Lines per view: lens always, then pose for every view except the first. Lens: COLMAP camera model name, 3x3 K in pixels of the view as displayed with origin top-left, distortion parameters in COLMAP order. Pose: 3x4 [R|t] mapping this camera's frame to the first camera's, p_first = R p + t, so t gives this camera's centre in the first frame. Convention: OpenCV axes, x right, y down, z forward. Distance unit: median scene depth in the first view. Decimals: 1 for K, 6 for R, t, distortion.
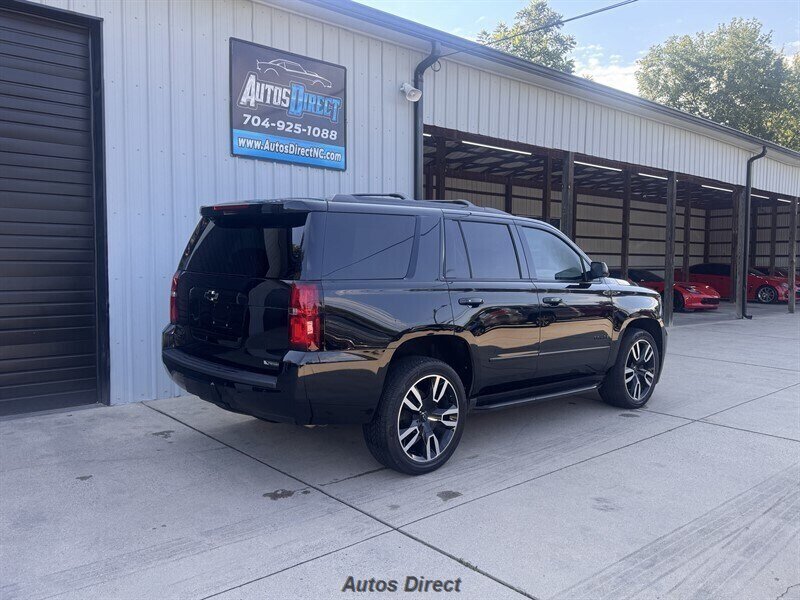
lens RADIAL K [[653.5, 0, 400.6], [0, 653.5, 304.1], [0, 0, 1]] dist [0.136183, -0.244112]
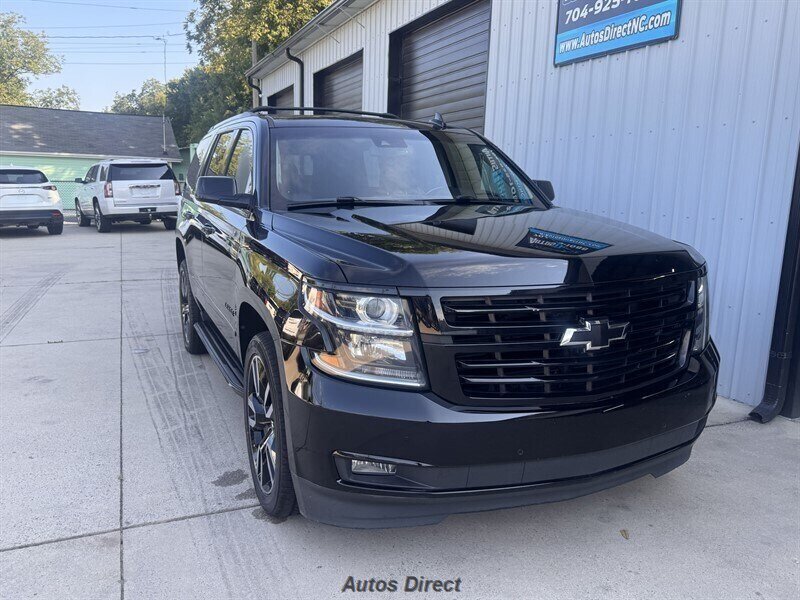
lens RADIAL K [[668.8, 0, 403.7], [0, 668.8, 299.2], [0, 0, 1]] dist [0.036605, -0.059623]
pose [[-0.332067, 0.144254, -0.932160, 0.664735], [-0.092479, 0.978497, 0.184369, -0.066560], [0.938711, 0.147428, -0.311586, 1.099819]]
